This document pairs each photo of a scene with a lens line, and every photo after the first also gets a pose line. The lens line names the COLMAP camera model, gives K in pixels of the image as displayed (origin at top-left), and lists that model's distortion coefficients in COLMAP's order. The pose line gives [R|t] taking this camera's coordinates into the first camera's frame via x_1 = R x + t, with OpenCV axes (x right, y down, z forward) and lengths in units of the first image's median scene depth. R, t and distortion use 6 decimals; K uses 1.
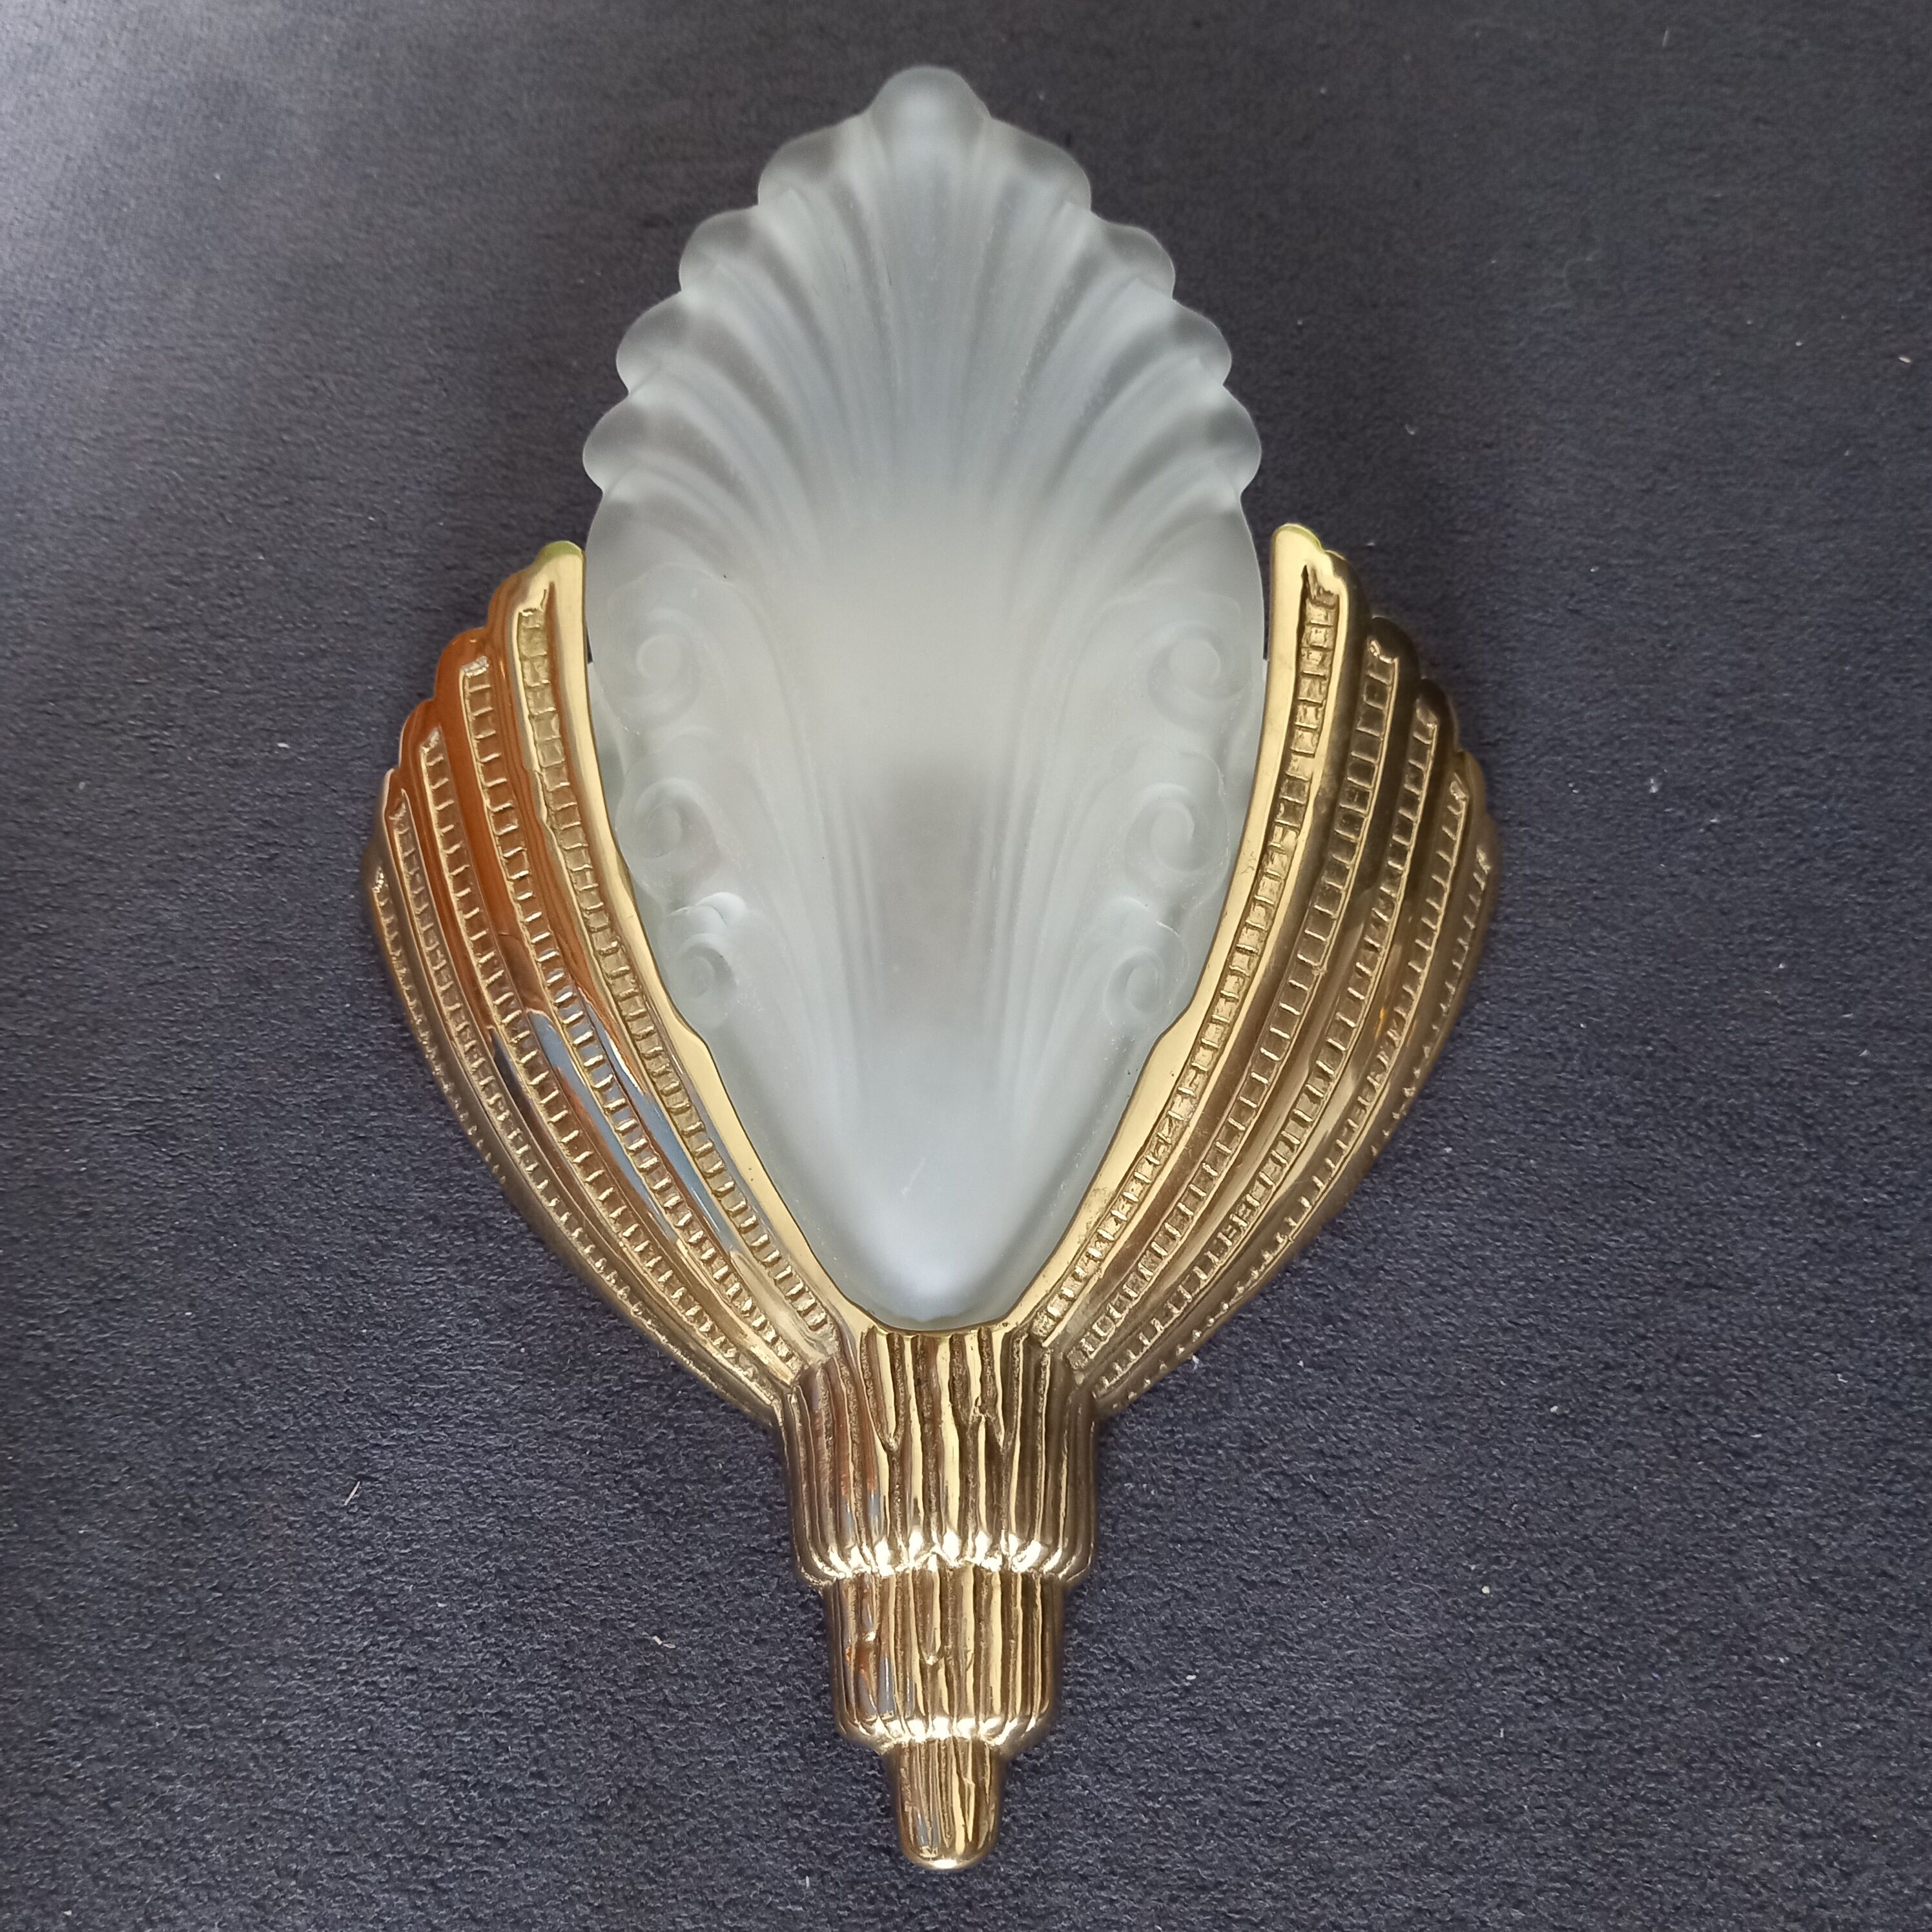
lens RADIAL K [[1912.4, 0, 966.0], [0, 1912.4, 966.0], [0, 0, 1]] dist [0.081809, -0.105970]
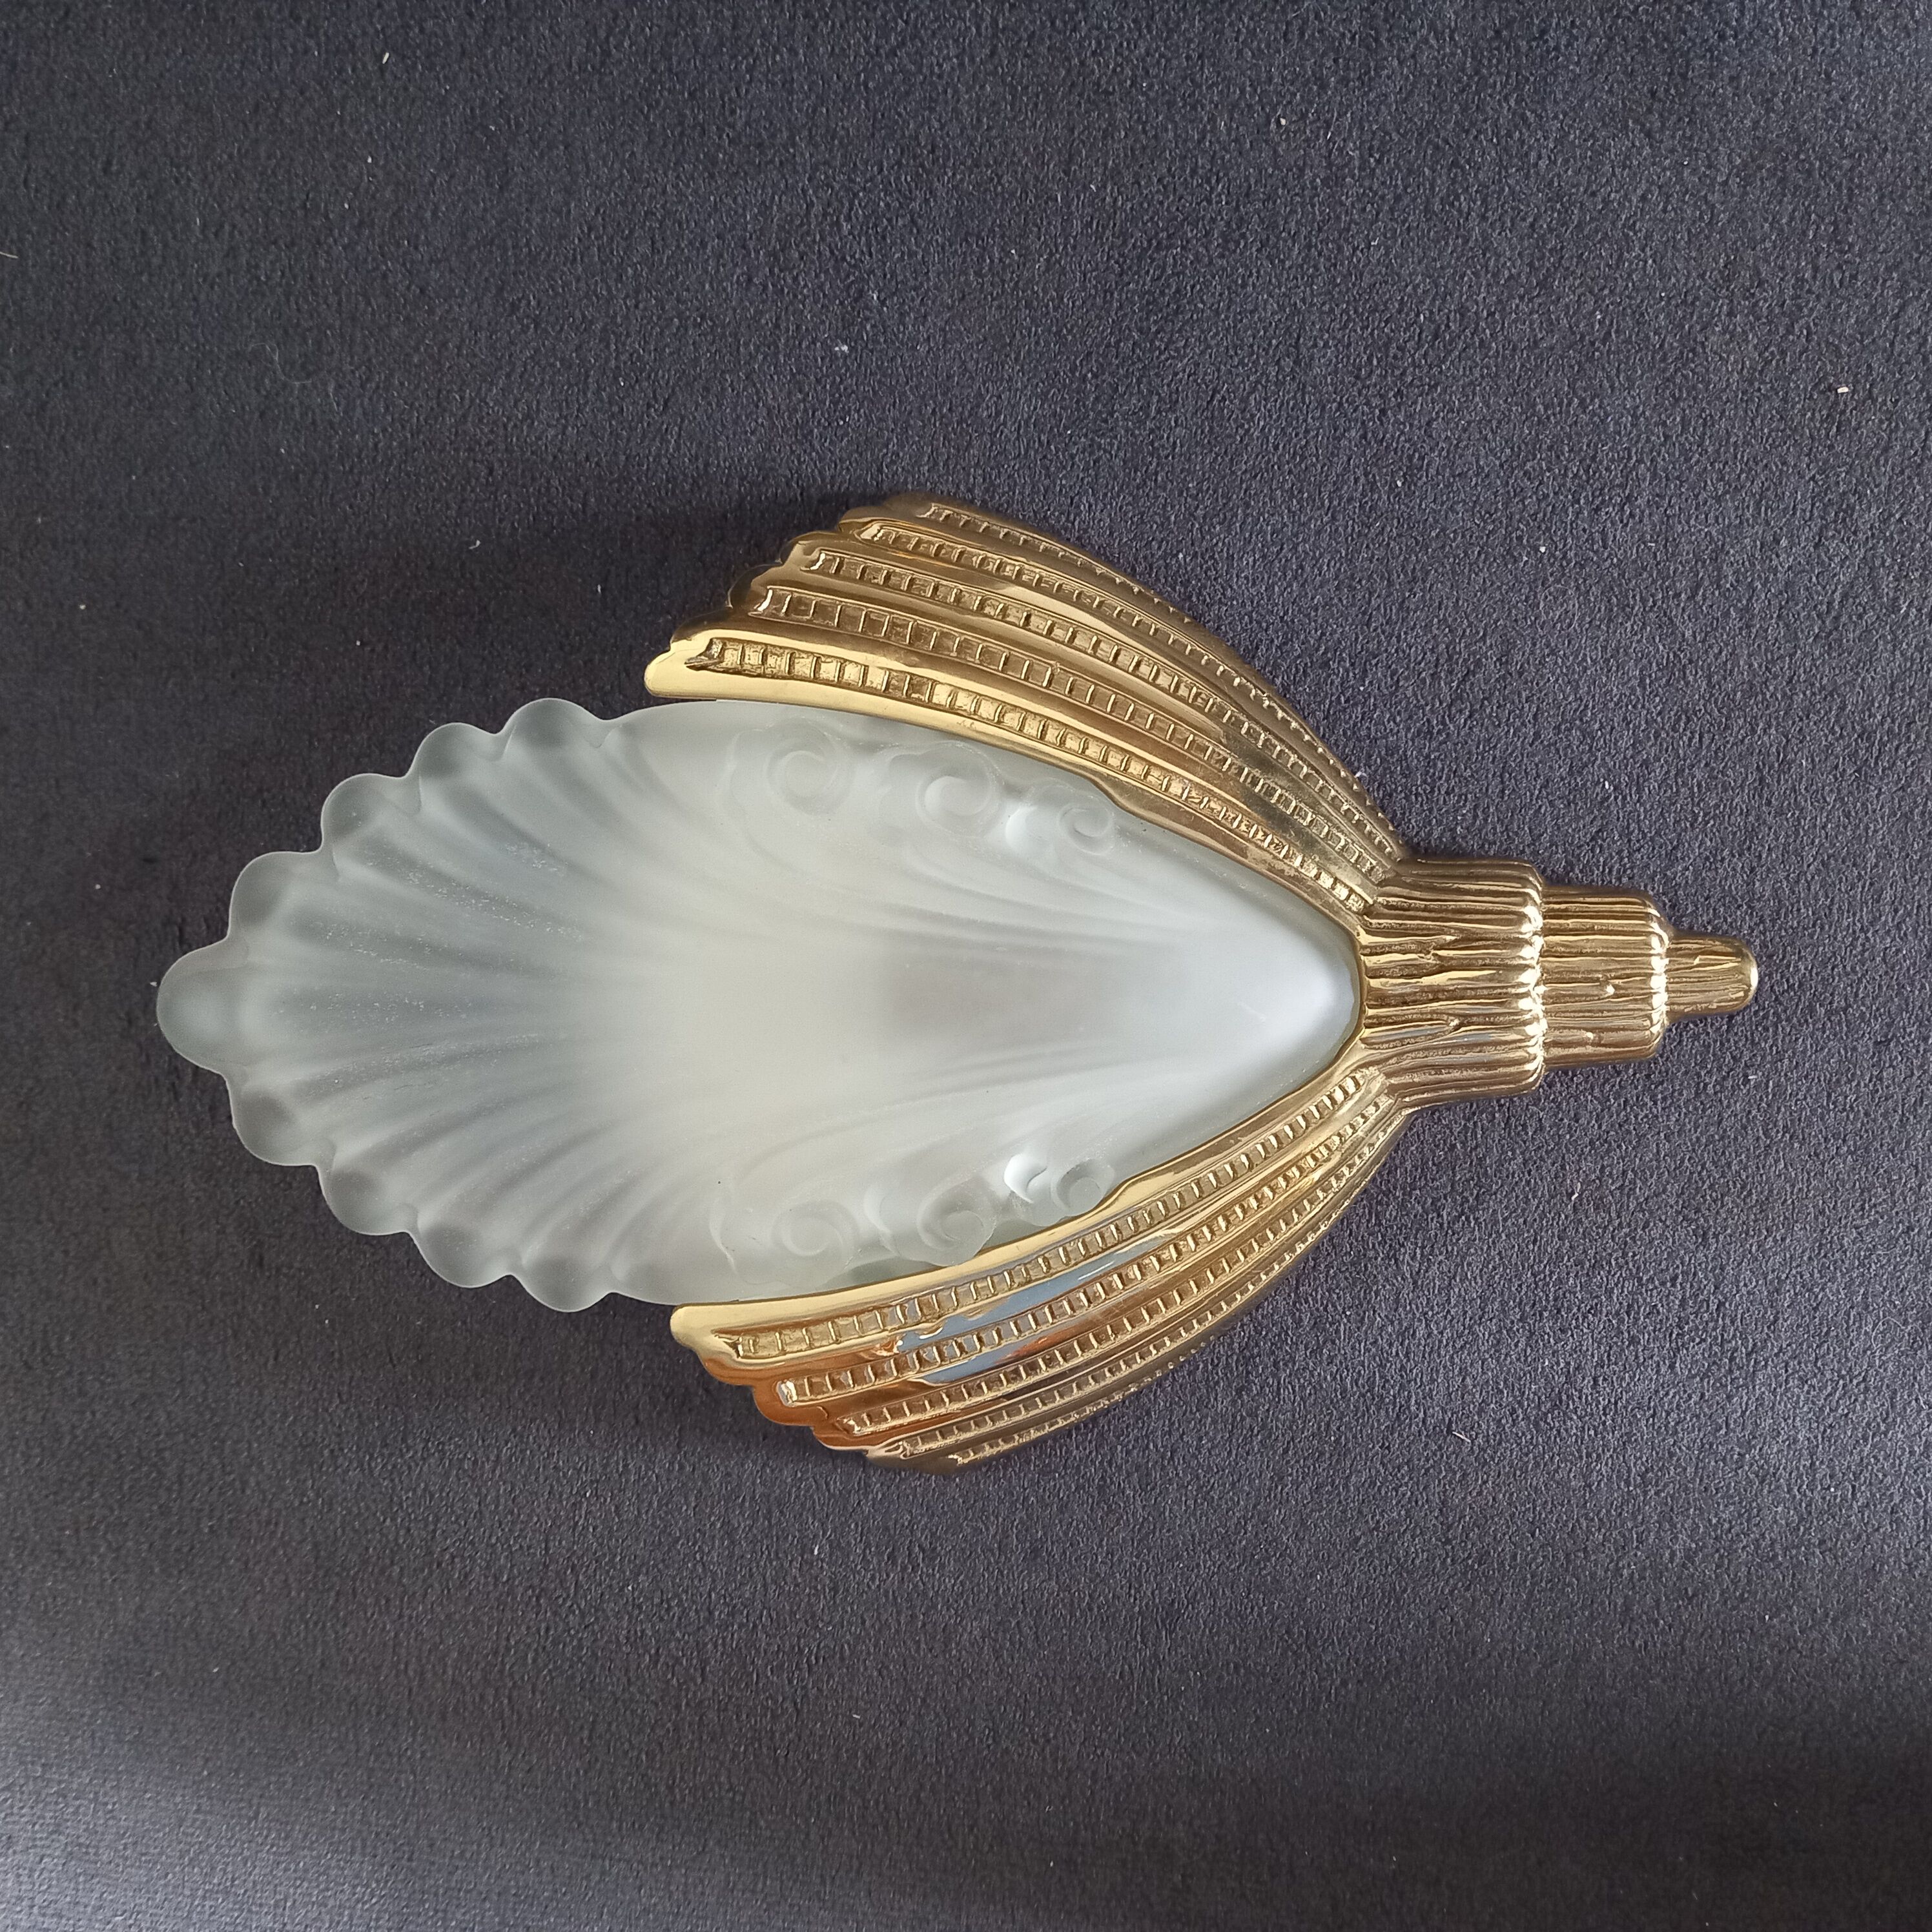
lens RADIAL K [[1915.2, 0, 966.0], [0, 1915.2, 966.0], [0, 0, 1]] dist [0.101060, -0.145721]
pose [[-0.007856, -0.998362, -0.056674, 0.069072], [0.967039, -0.022010, 0.253675, -0.358500], [-0.254507, -0.052813, 0.965628, -0.138169]]
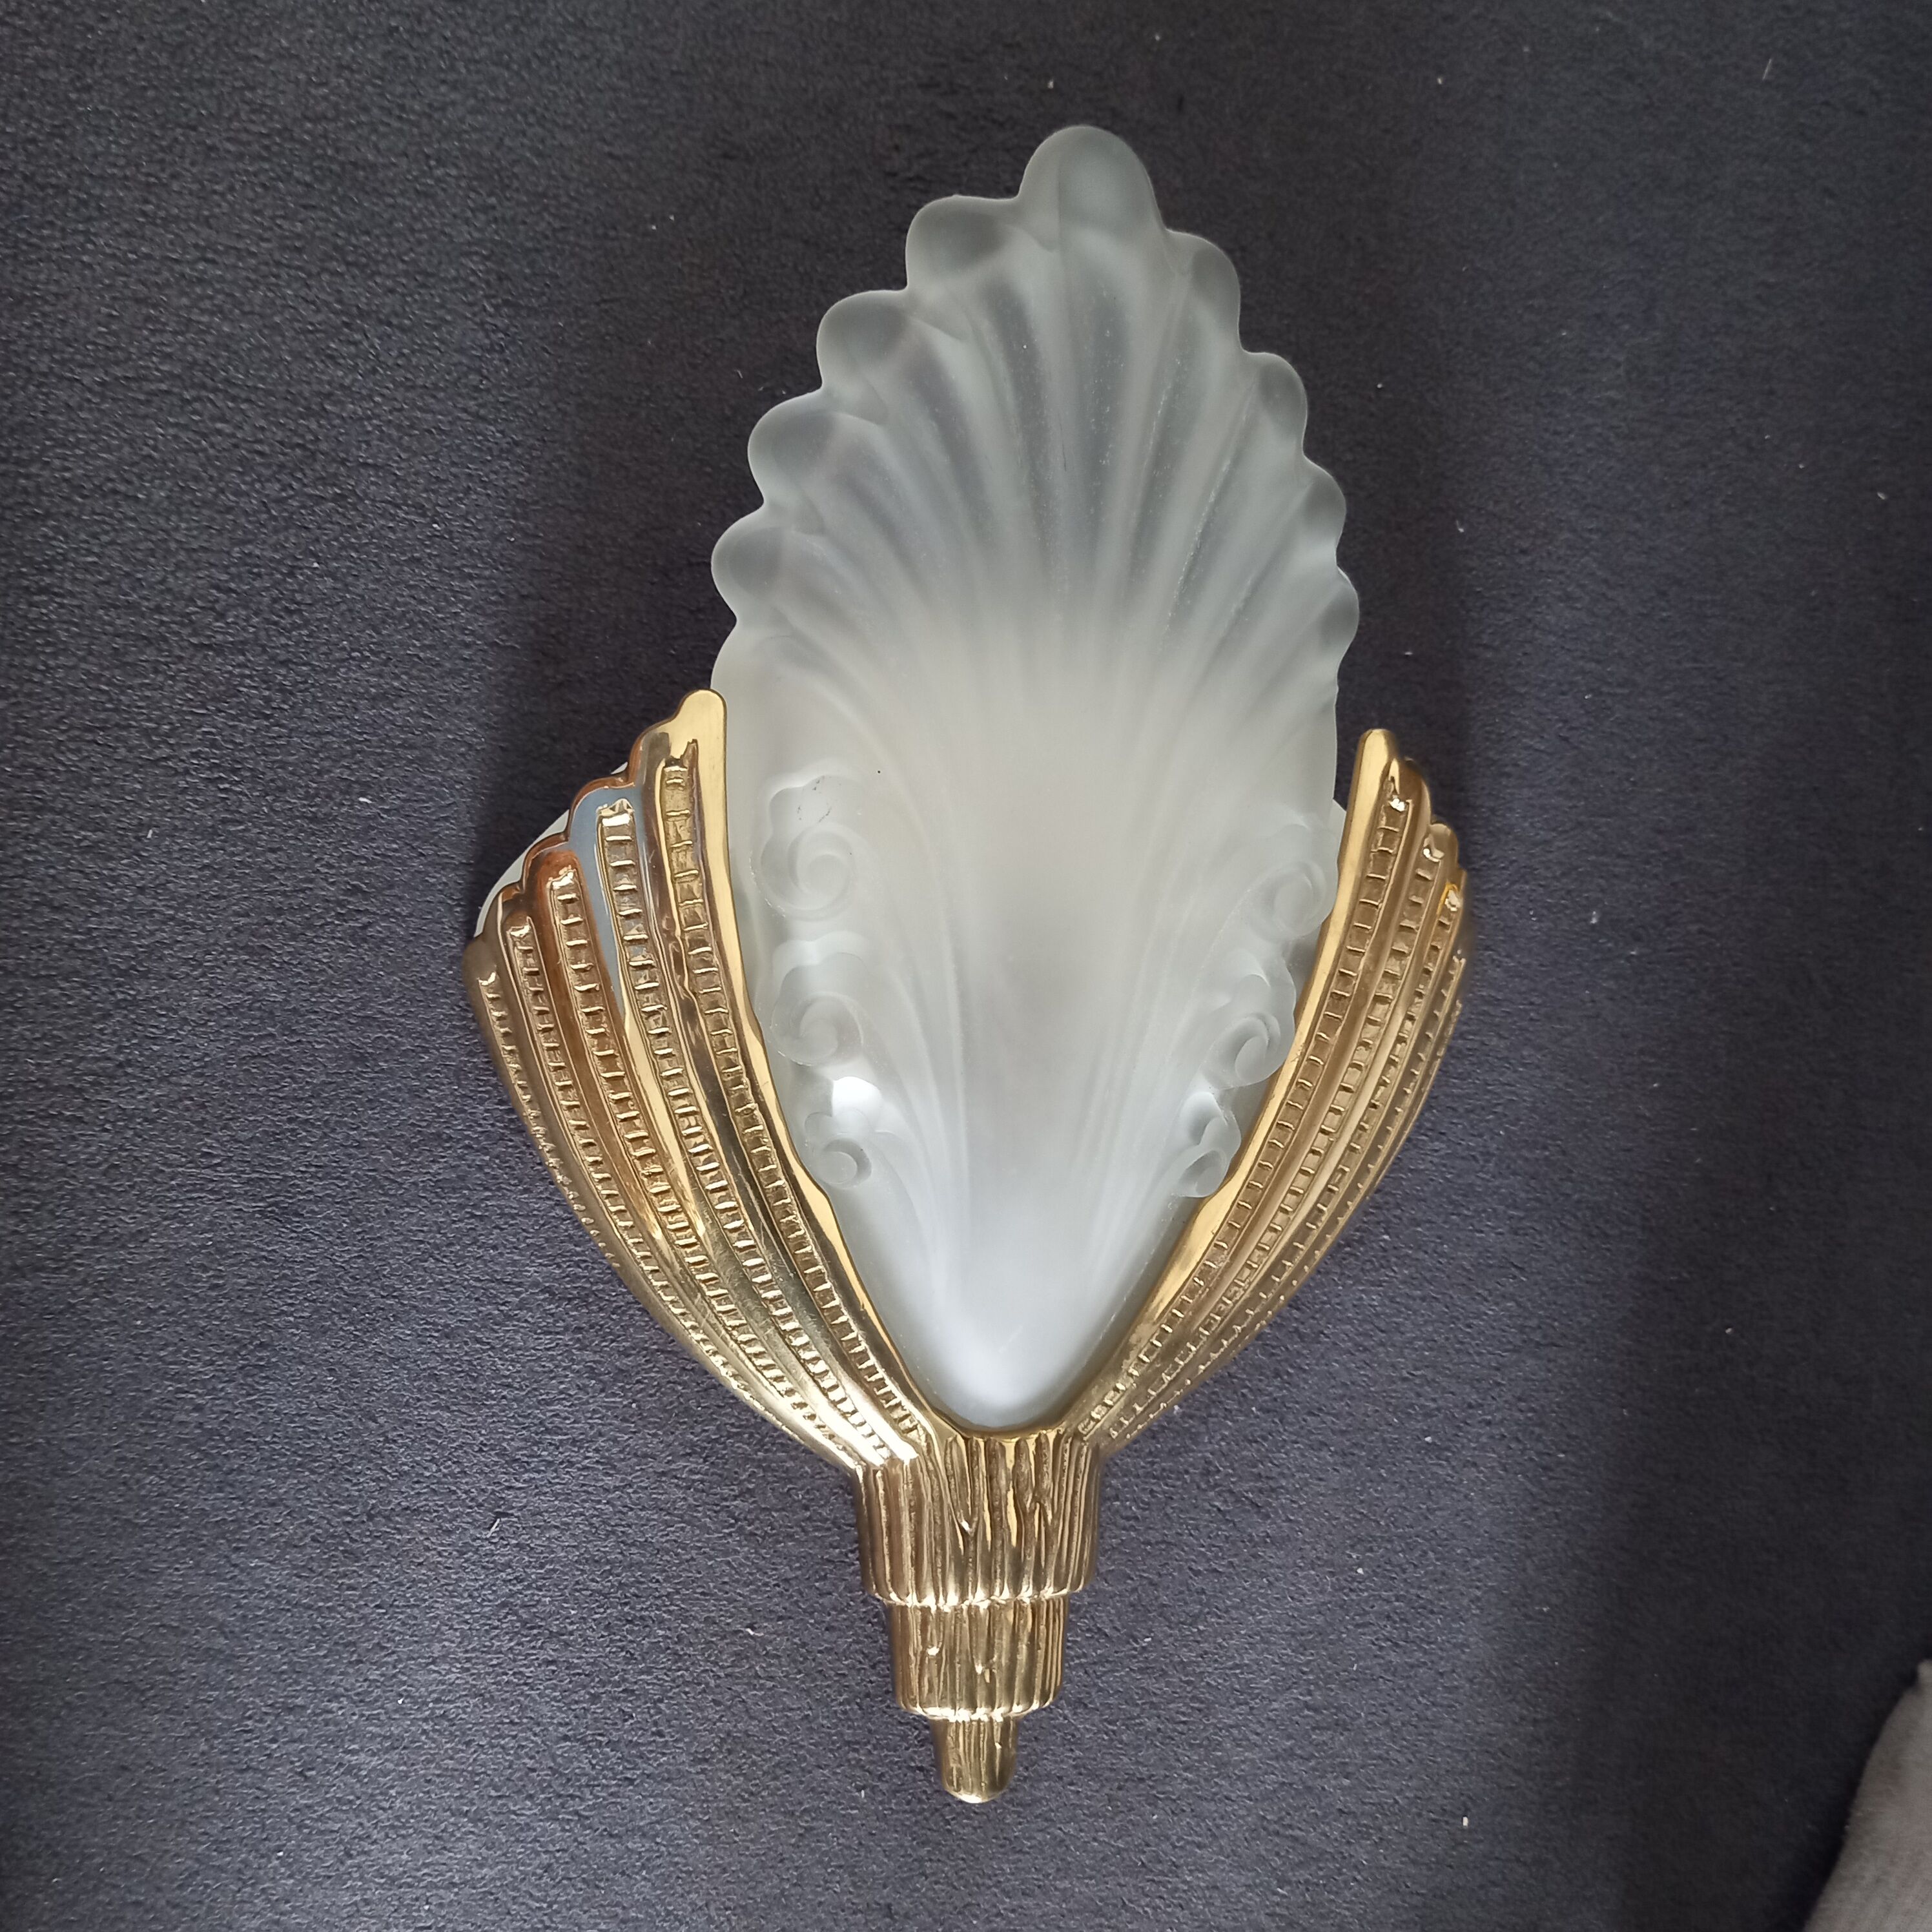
lens RADIAL K [[1915.2, 0, 966.0], [0, 1915.2, 966.0], [0, 0, 1]] dist [0.101060, -0.145721]
pose [[0.967083, 0.044544, 0.250533, -0.343821], [-0.144813, 0.905918, 0.397922, -0.540996], [-0.209238, -0.421104, 0.882548, 0.040052]]
